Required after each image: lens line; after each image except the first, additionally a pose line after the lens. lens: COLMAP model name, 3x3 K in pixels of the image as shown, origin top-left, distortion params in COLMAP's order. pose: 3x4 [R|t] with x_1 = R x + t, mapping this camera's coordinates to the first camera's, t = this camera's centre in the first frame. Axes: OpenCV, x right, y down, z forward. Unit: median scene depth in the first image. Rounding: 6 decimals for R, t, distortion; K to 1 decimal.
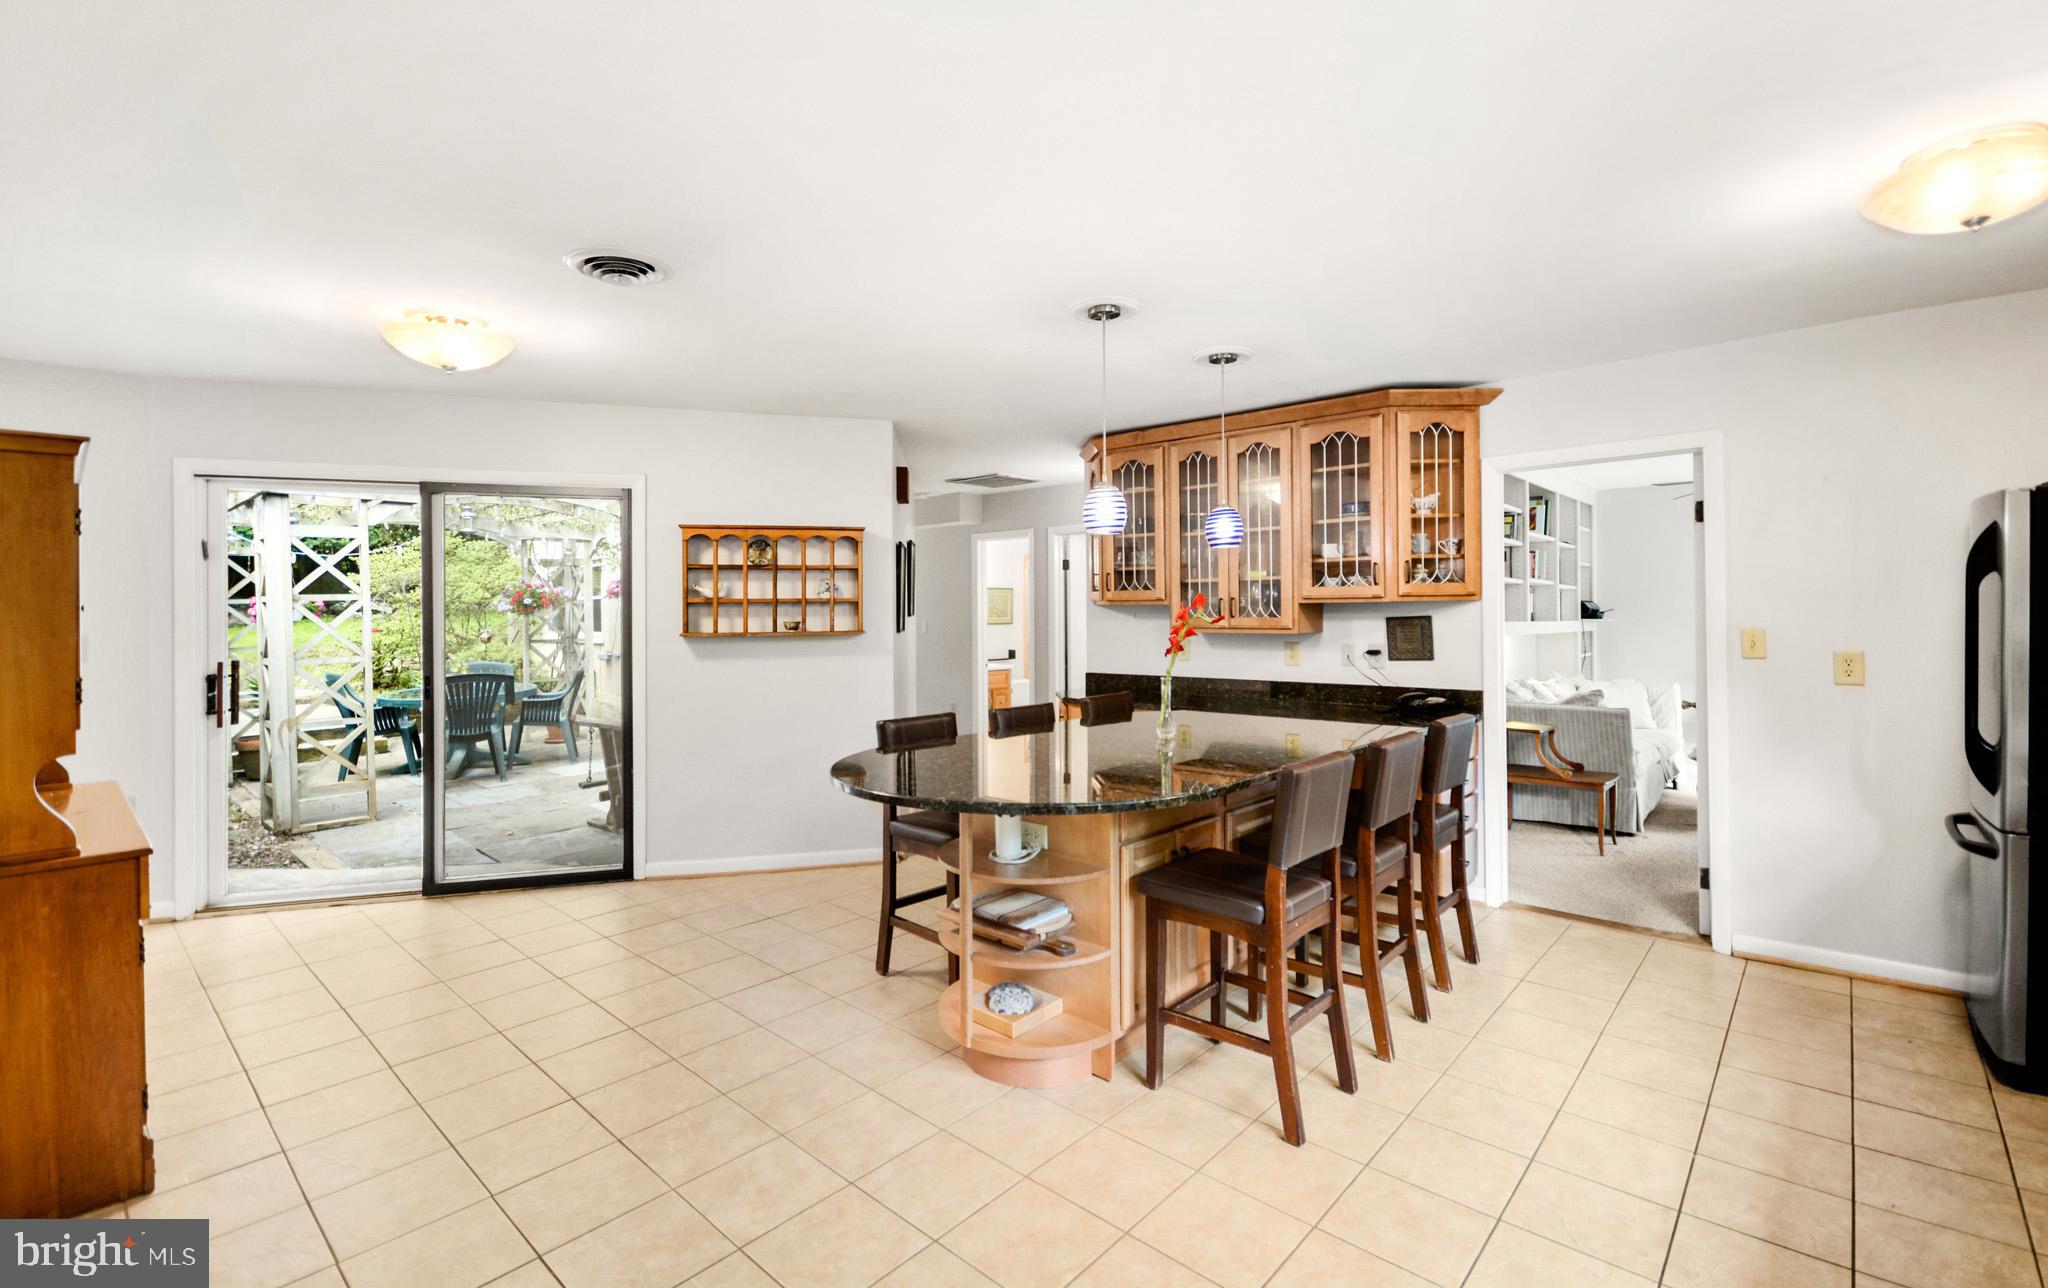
lens RADIAL K [[904.7, 0, 1016.2], [0, 904.7, 624.6], [0, 0, 1]] dist [0.004052, 0.001436]
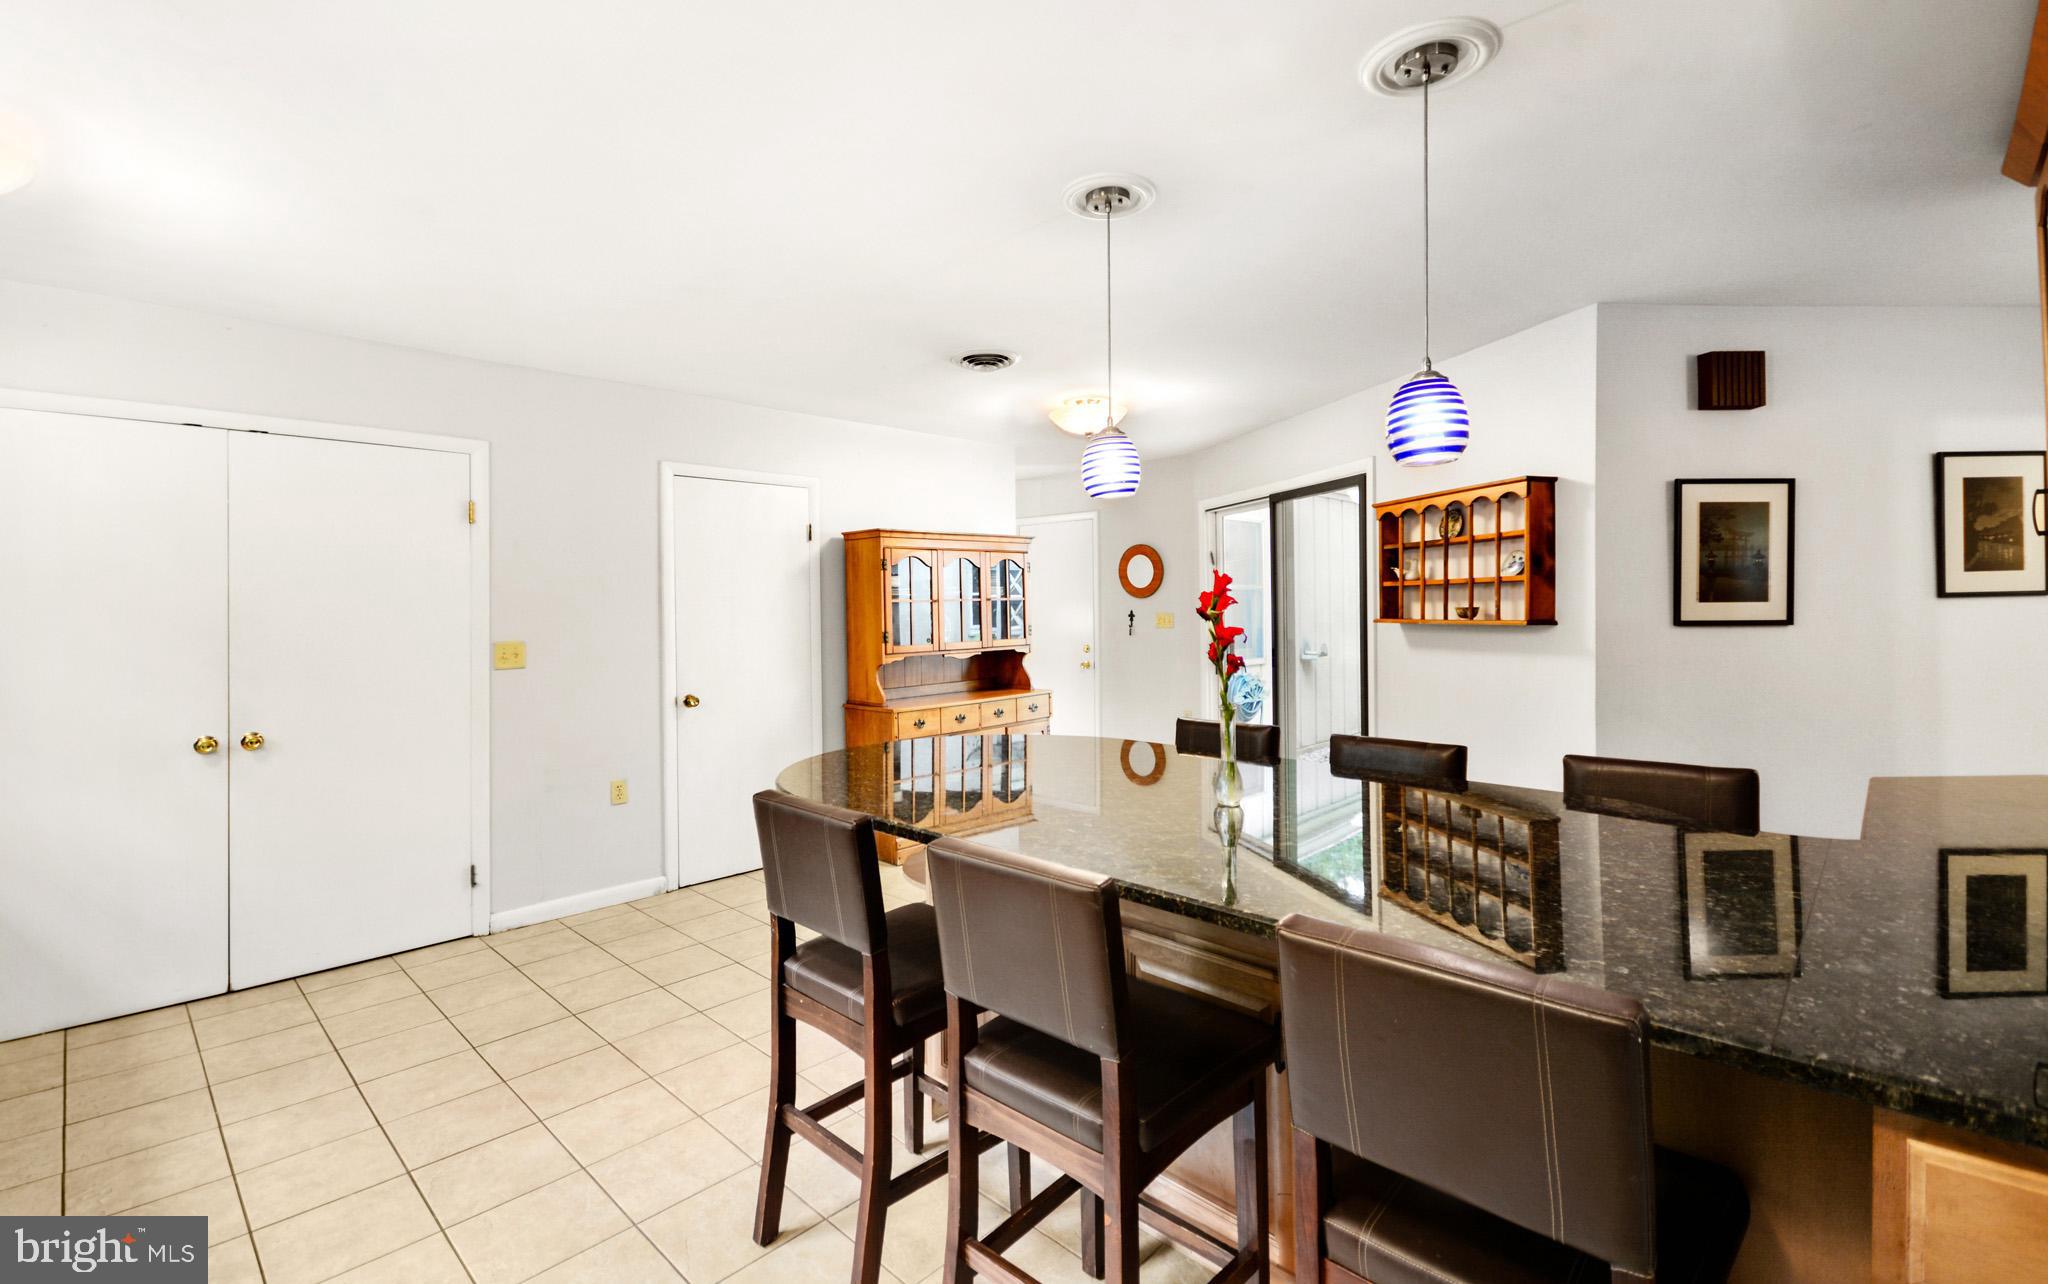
lens RADIAL K [[904.7, 0, 1016.1], [0, 904.7, 599.3], [0, 0, 1]] dist [0.004052, 0.001436]
pose [[-0.029662, 0.000400, -0.999560, 0.577382], [-0.001148, 0.999999, 0.000434, -0.011064], [0.999559, 0.001161, -0.029661, 0.641133]]
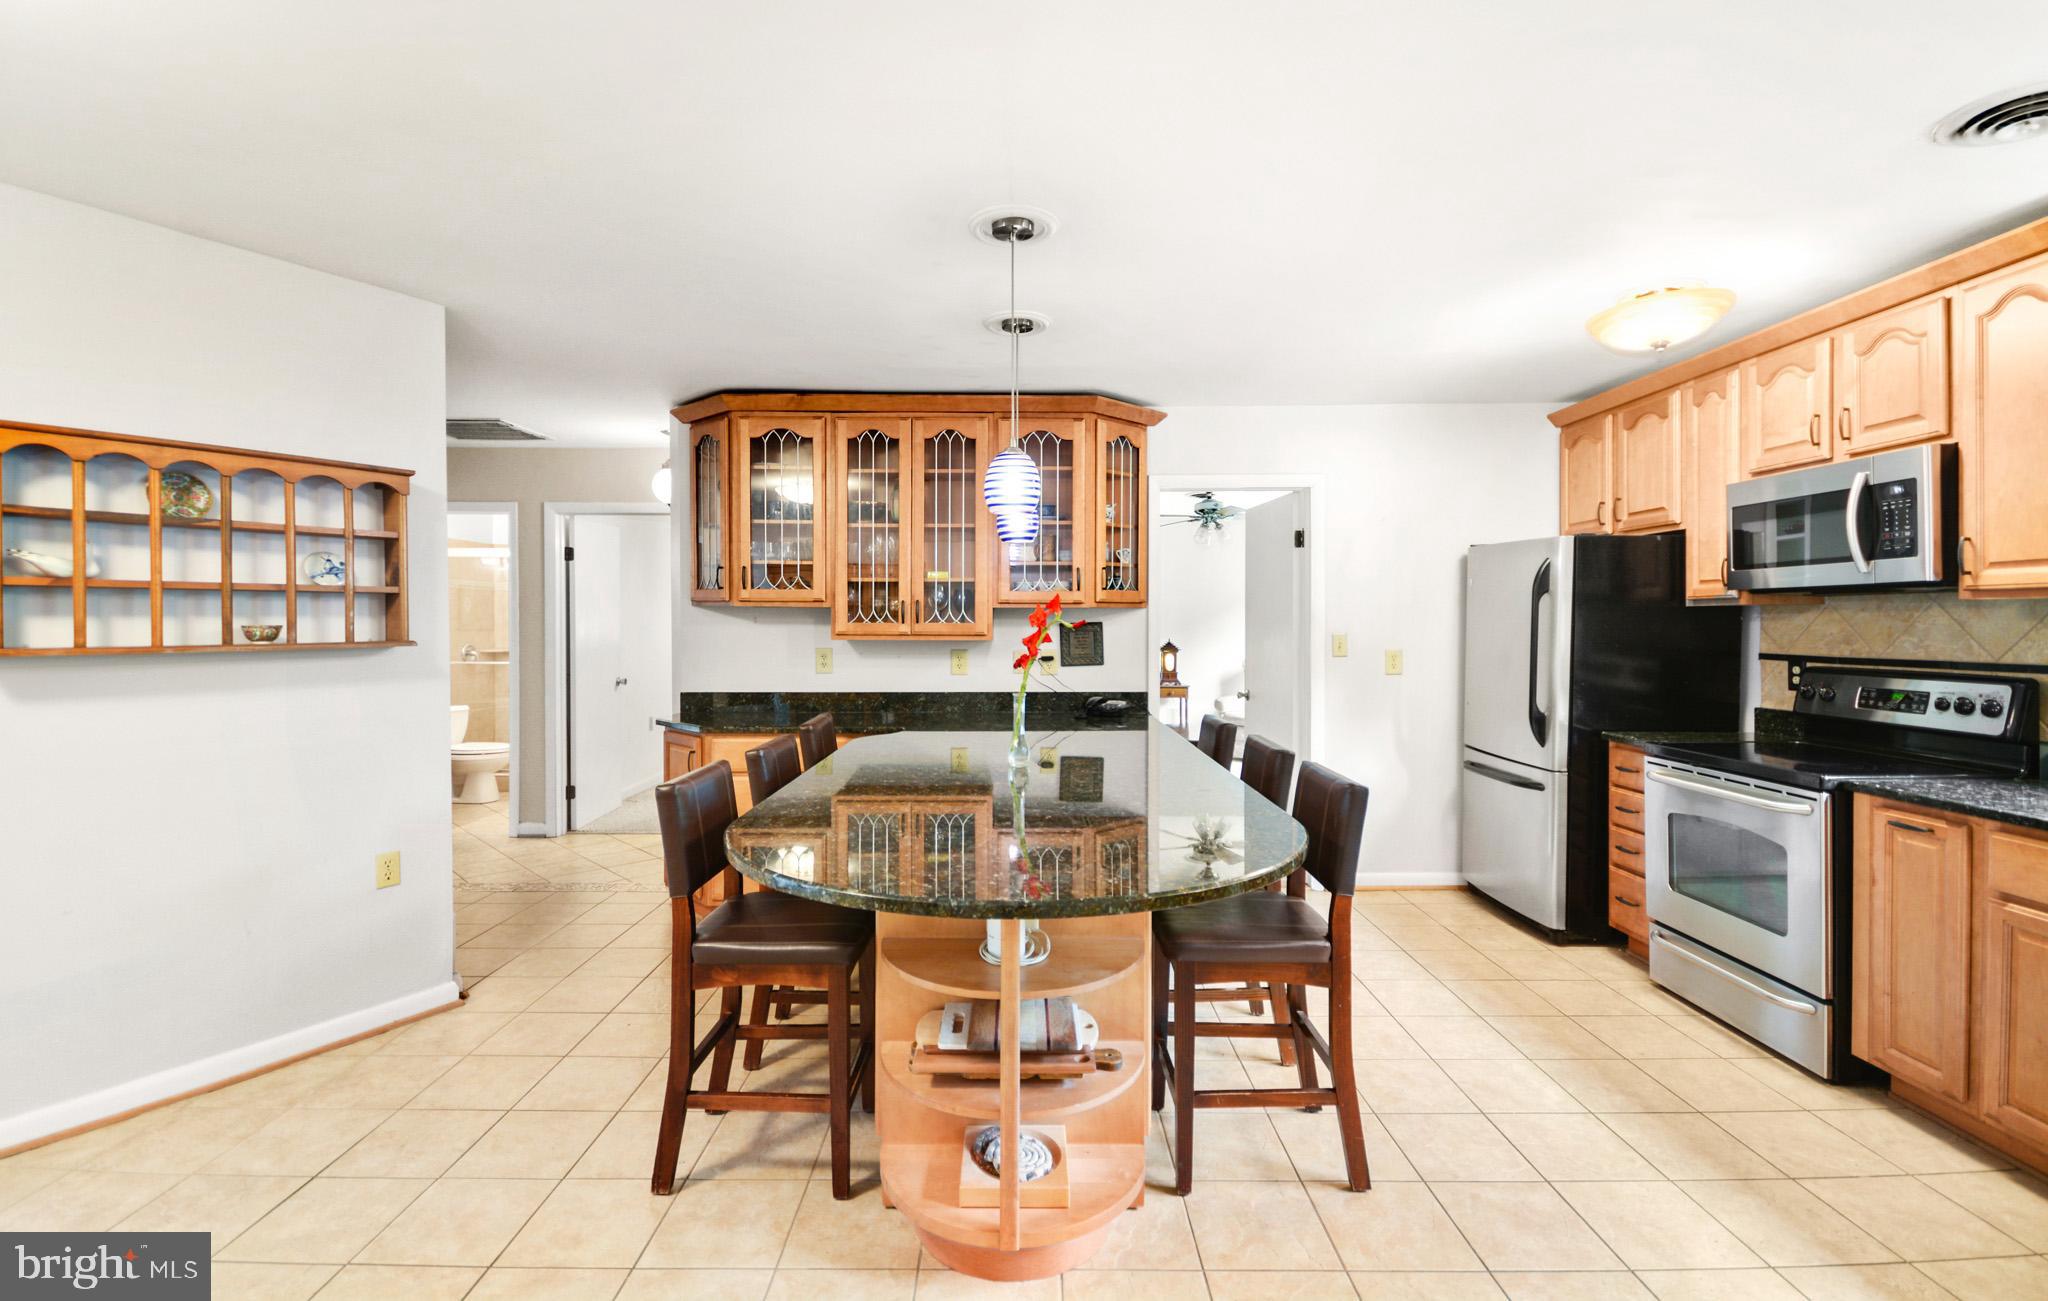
lens RADIAL K [[904.3, 0, 1024.9], [0, 904.3, 635.9], [0, 0, 1]] dist [0.008298, 0.000333]
pose [[0.734305, -0.004789, 0.678803, -0.289374], [0.001579, 0.999984, 0.005347, 0.000380], [-0.678818, -0.002855, 0.734301, 0.279334]]
